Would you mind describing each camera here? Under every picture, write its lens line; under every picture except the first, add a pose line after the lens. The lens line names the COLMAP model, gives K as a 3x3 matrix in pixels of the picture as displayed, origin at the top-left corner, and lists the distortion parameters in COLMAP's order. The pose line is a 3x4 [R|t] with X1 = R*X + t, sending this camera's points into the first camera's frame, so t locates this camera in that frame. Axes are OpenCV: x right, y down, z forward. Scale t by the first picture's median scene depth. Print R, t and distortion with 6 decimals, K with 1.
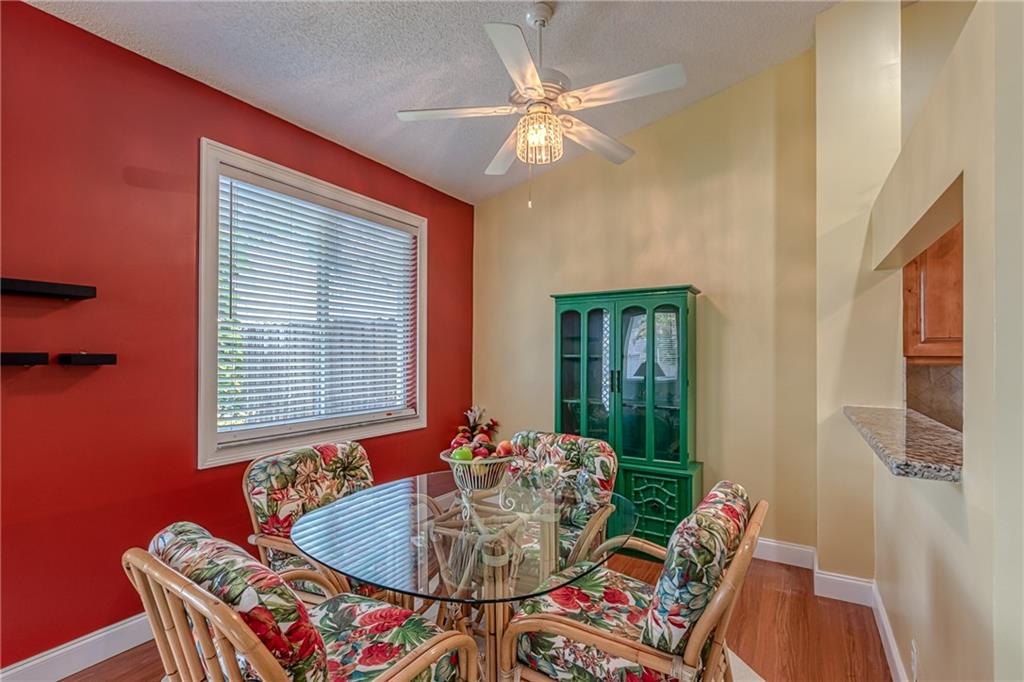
lens RADIAL K [[470.2, 0, 514.6], [0, 470.2, 350.8], [0, 0, 1]] dist [-0.000233, -0.000165]
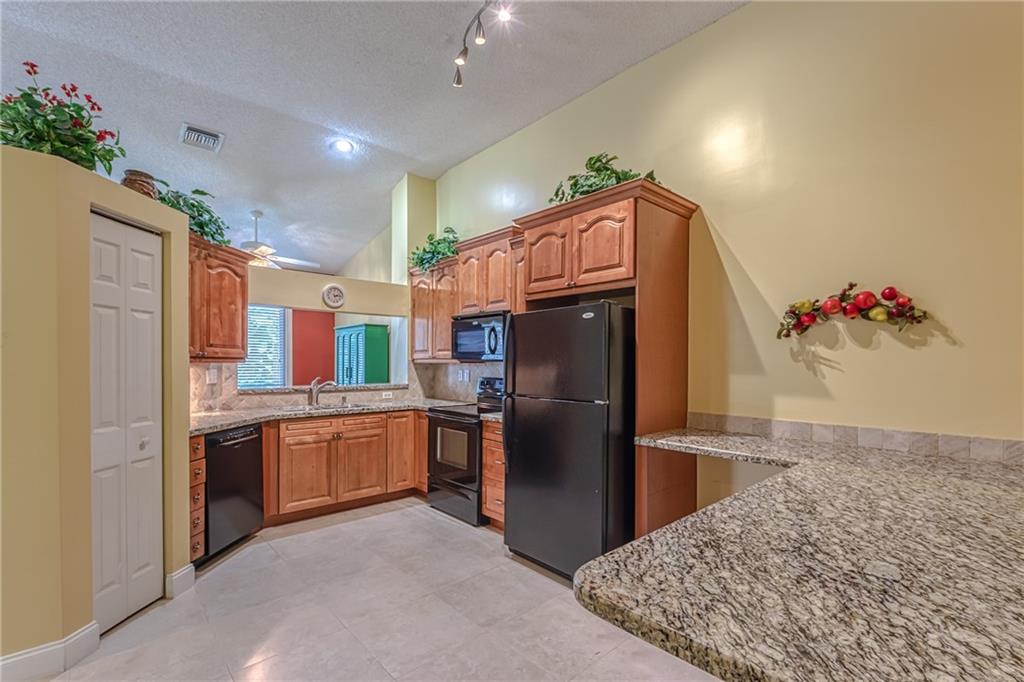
lens RADIAL K [[453.5, 0, 513.9], [0, 453.5, 366.1], [0, 0, 1]] dist [0.000281, -0.001097]
pose [[0.959708, 0.002567, -0.280989, 1.718372], [0.002135, 0.999863, 0.016426, 0.011858], [0.280992, -0.016364, 0.959570, -0.749111]]
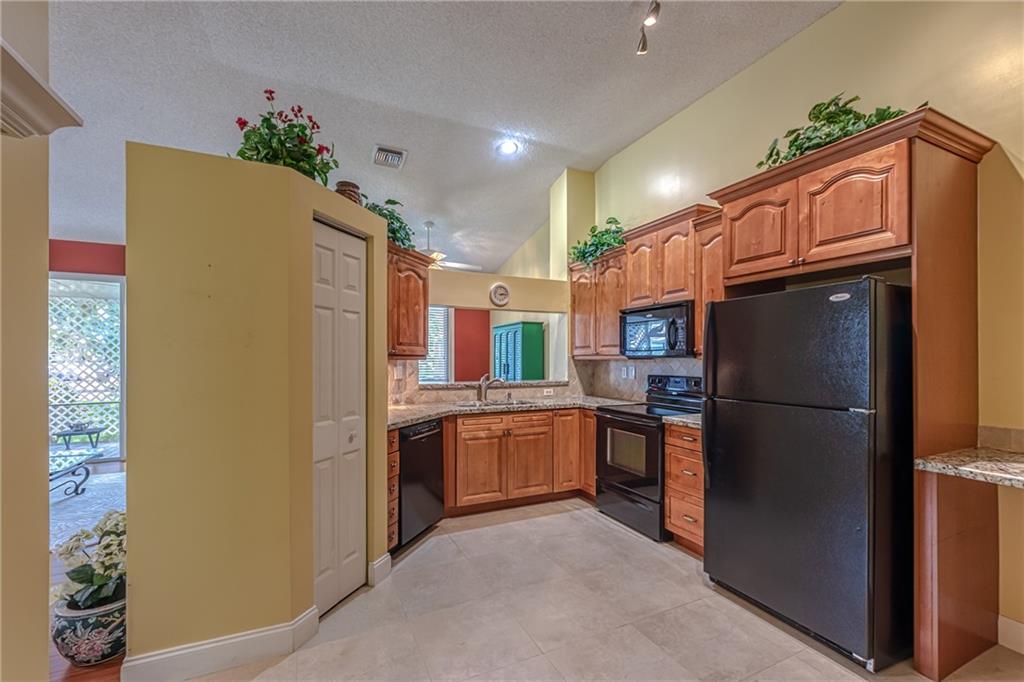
lens RADIAL K [[429.2, 0, 510.5], [0, 429.2, 358.5], [0, 0, 1]] dist [0.002024, -0.000230]
pose [[0.836016, -0.003518, -0.548694, 1.535600], [0.008106, 0.999949, 0.005940, 0.012061], [0.548646, -0.009414, 0.836002, -0.665040]]
